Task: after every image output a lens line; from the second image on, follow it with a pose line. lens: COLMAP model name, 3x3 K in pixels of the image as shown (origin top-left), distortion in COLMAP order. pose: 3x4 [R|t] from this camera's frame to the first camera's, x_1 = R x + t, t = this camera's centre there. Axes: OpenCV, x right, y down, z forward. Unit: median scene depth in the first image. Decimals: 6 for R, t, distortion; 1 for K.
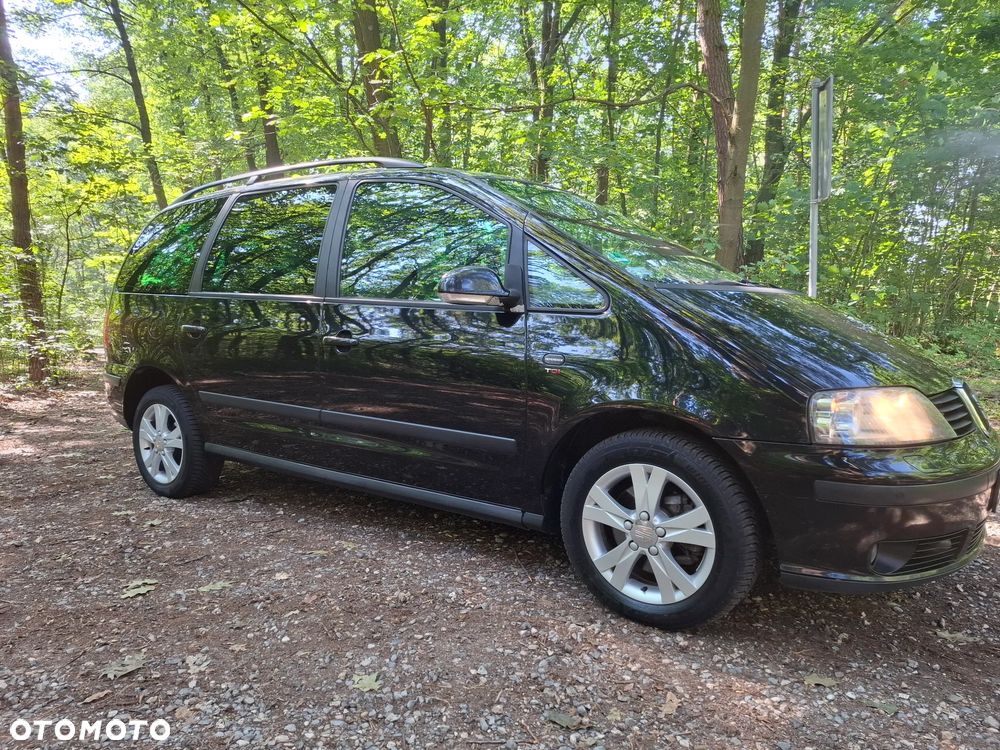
lens RADIAL K [[697.8, 0, 500.9], [0, 697.8, 381.2], [0, 0, 1]] dist [0.033992, -0.027221]
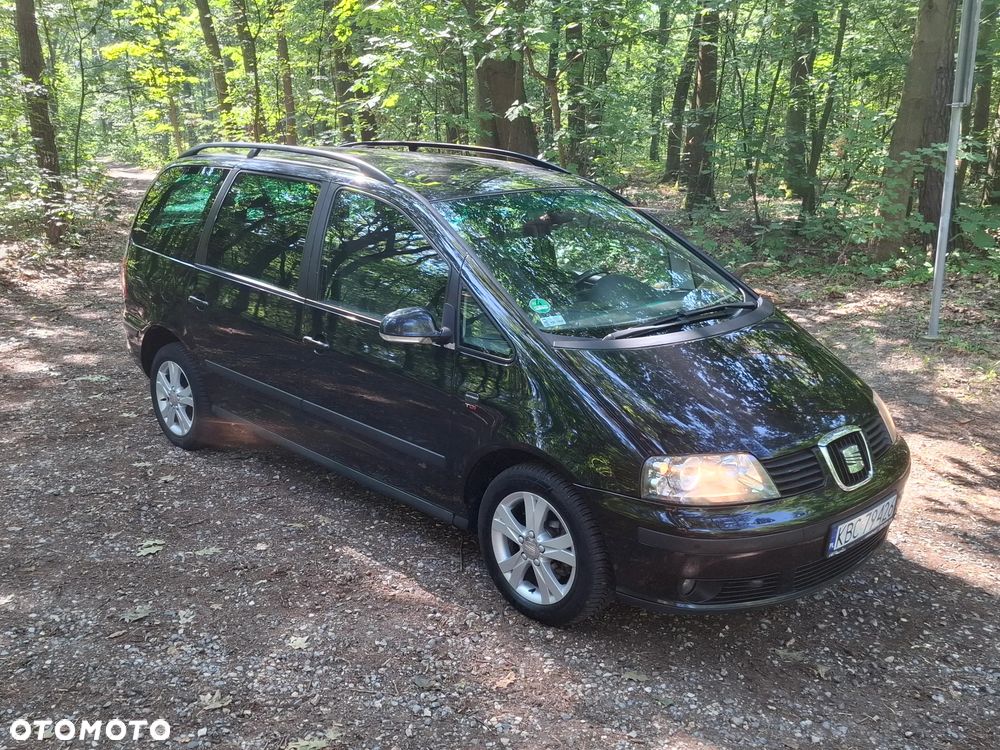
lens RADIAL K [[989.2, 0, 501.8], [0, 989.2, 369.2], [0, 0, 1]] dist [0.042523, 0.000000]
pose [[0.986174, 0.058775, -0.154940, 0.397934], [-0.034519, 0.987338, 0.154826, -0.352257], [0.162078, -0.147337, 0.975716, -0.643333]]
